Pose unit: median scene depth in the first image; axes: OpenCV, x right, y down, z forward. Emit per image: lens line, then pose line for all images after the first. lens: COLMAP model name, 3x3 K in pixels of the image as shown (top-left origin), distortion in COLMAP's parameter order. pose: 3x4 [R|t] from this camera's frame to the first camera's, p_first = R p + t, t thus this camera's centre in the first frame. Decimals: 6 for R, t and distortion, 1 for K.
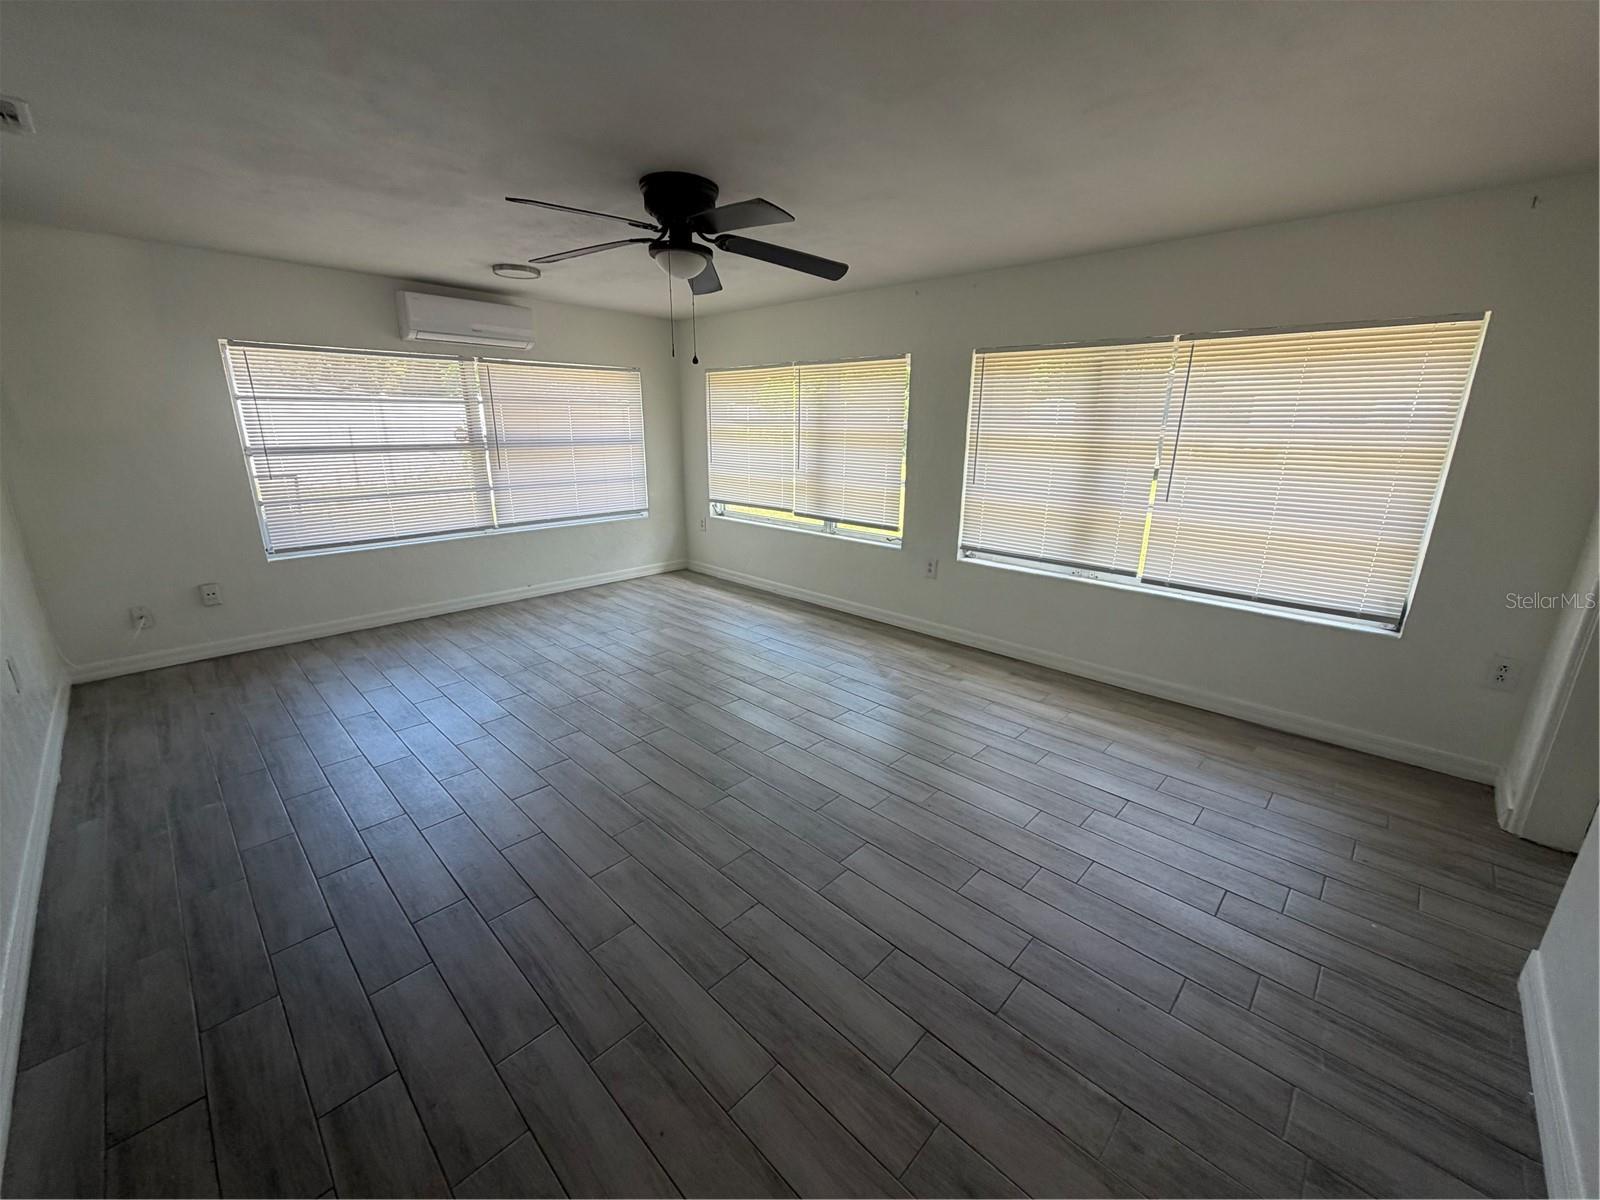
lens RADIAL K [[635.0, 0, 808.0], [0, 635.0, 605.5], [0, 0, 1]] dist [-0.000407, -0.000467]
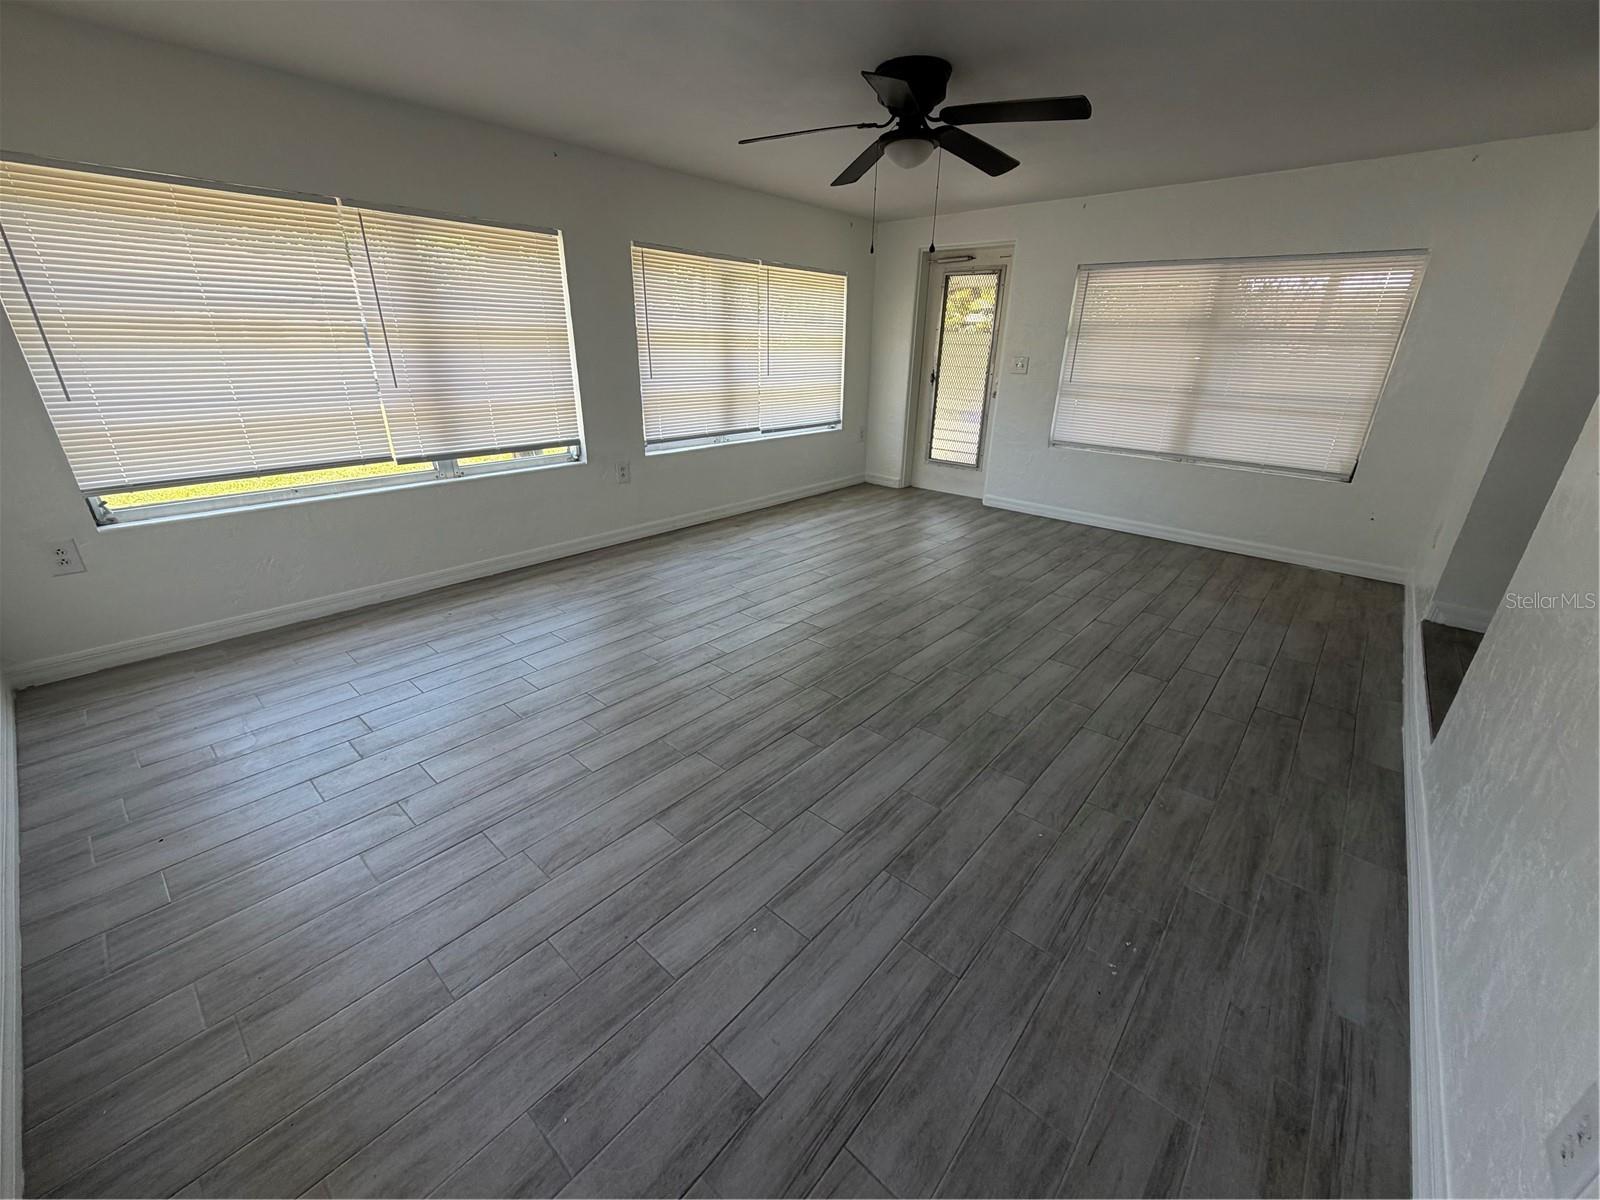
lens RADIAL K [[635.0, 0, 808.0], [0, 635.0, 599.2], [0, 0, 1]] dist [-0.000407, -0.000467]
pose [[-0.046228, -0.387698, 0.920626, -0.825666], [0.261922, 0.884663, 0.385705, -0.195890], [-0.963981, 0.258963, 0.060650, 0.741213]]
